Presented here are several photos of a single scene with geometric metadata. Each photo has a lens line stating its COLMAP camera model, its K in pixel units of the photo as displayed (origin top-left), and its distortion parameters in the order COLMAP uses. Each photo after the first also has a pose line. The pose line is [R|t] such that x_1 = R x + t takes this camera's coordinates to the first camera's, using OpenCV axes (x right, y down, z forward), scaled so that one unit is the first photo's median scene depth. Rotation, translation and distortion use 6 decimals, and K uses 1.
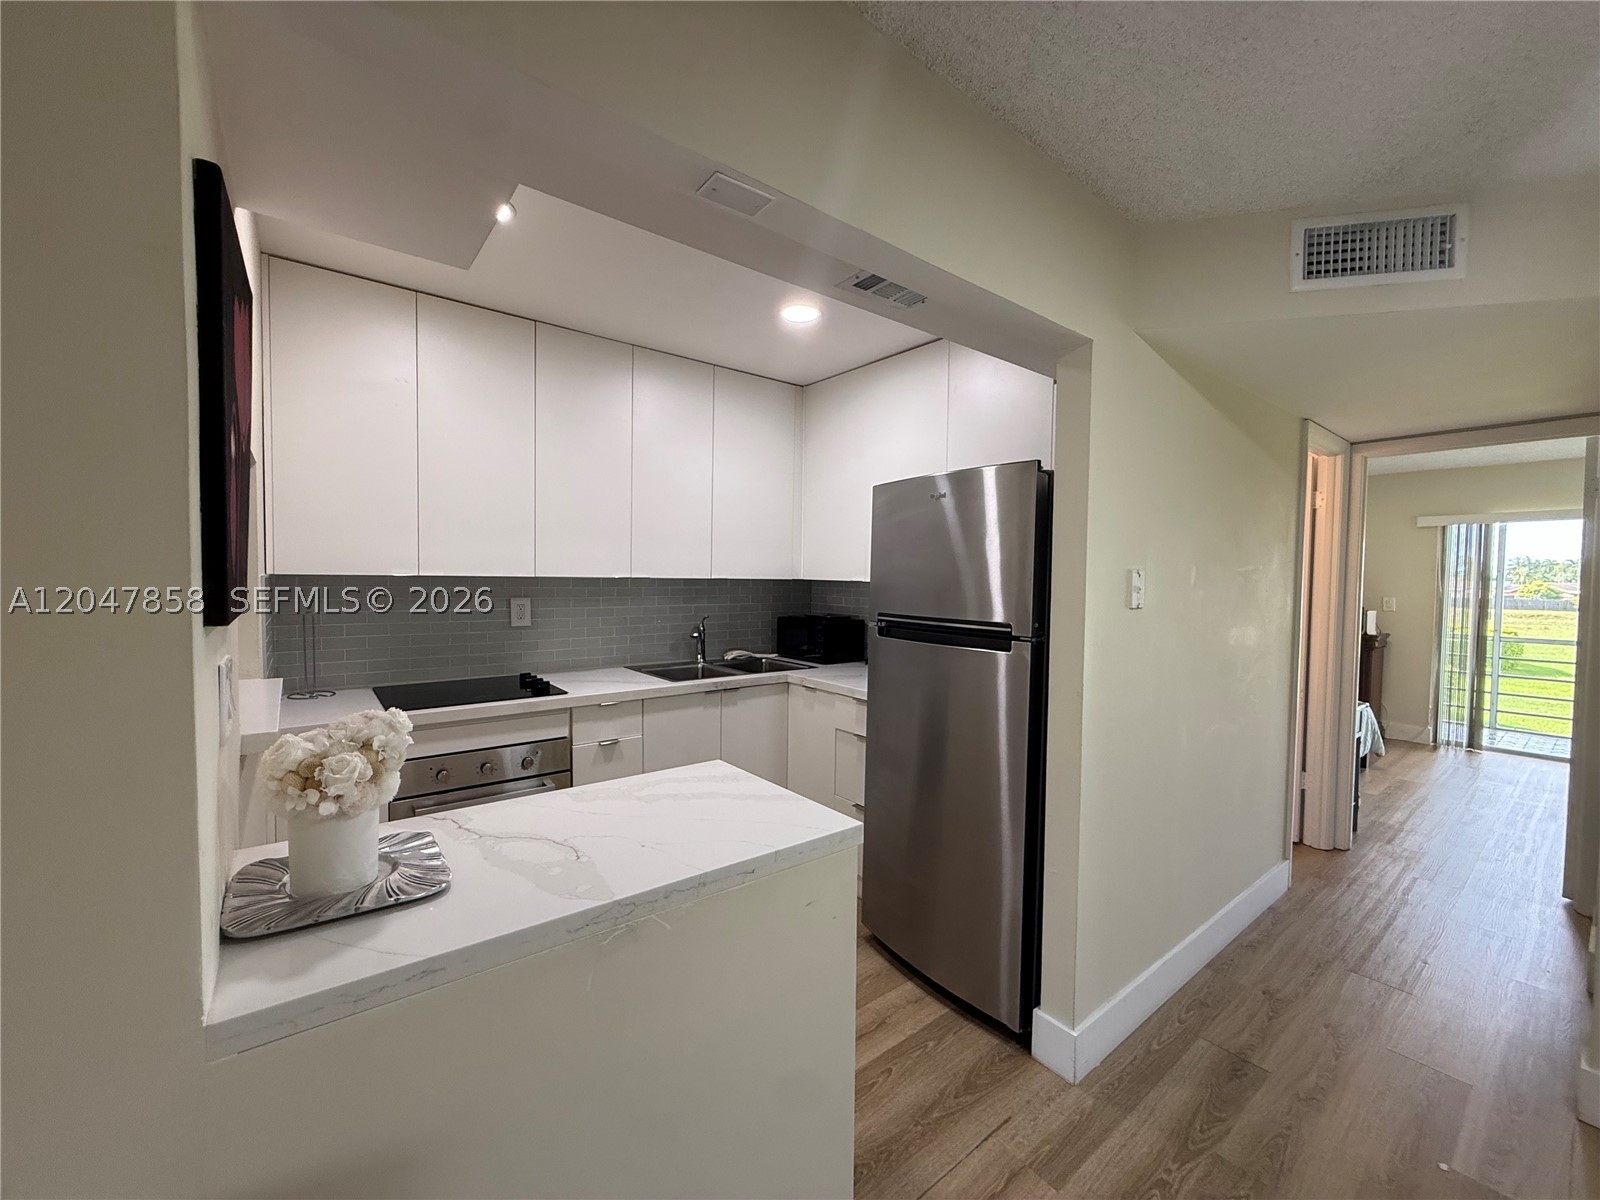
lens RADIAL K [[637.4, 0, 796.0], [0, 637.4, 600.1], [0, 0, 1]] dist [-0.000060, -0.000115]
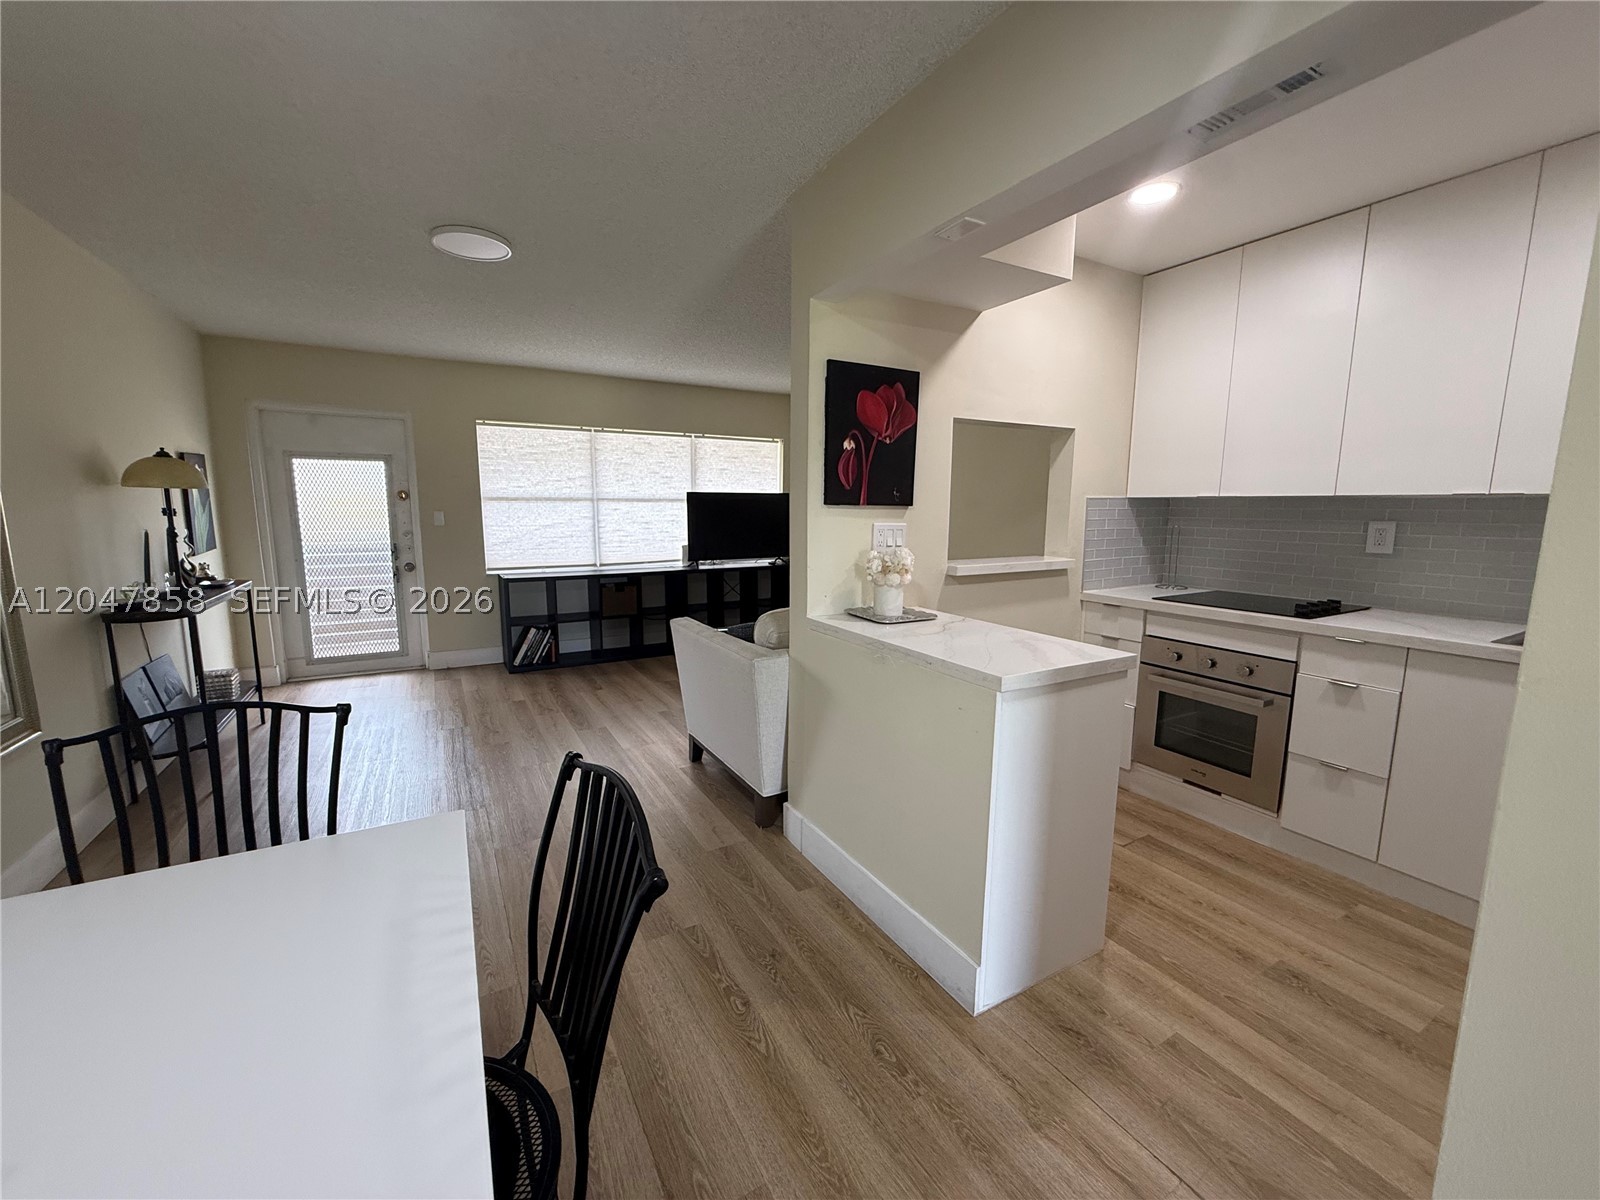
lens RADIAL K [[637.4, 0, 796.0], [0, 637.4, 600.1], [0, 0, 1]] dist [-0.000060, -0.000115]
pose [[-0.150837, 0.127923, -0.980247, 0.605804], [-0.043352, 0.989782, 0.135838, 0.020575], [0.987608, 0.062985, -0.143750, 0.338955]]
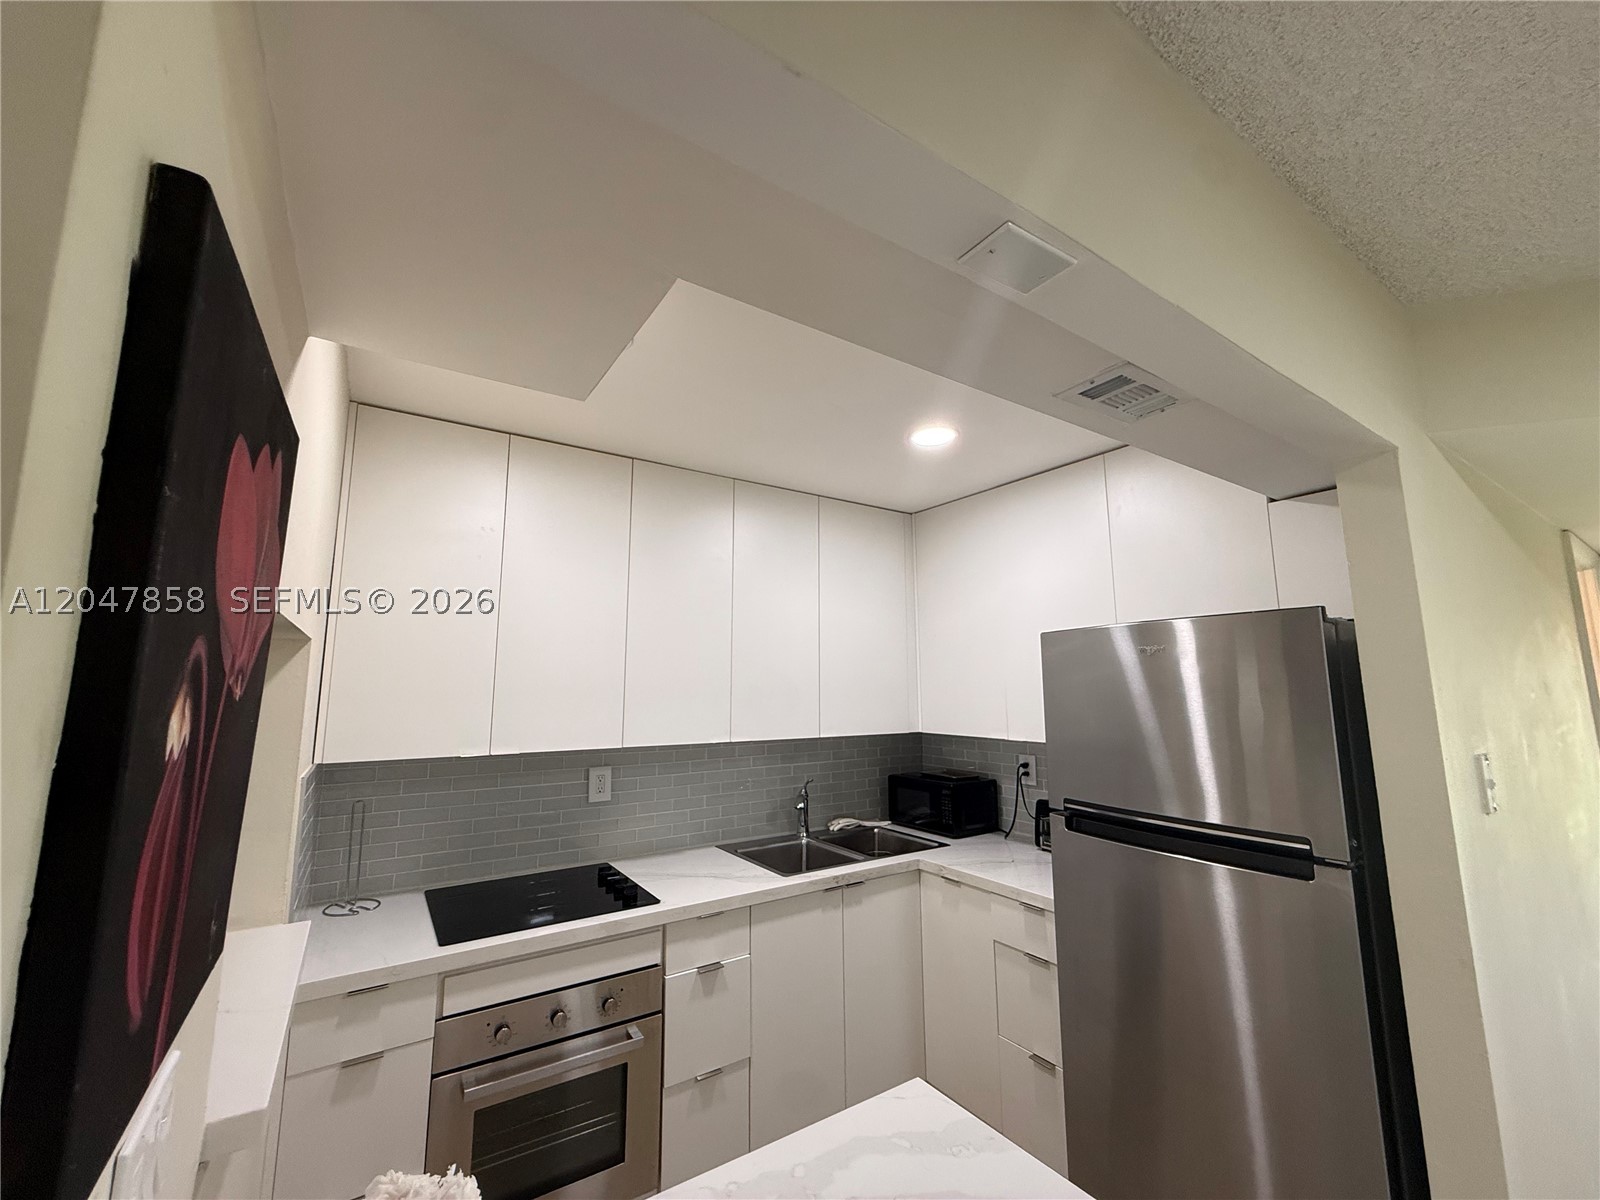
lens RADIAL K [[637.4, 0, 796.0], [0, 637.4, 600.1], [0, 0, 1]] dist [-0.000060, -0.000115]
pose [[0.996815, -0.028903, -0.074323, -0.107659], [0.015038, 0.983413, -0.180754, -0.067760], [0.078315, 0.179061, 0.980716, 0.153952]]
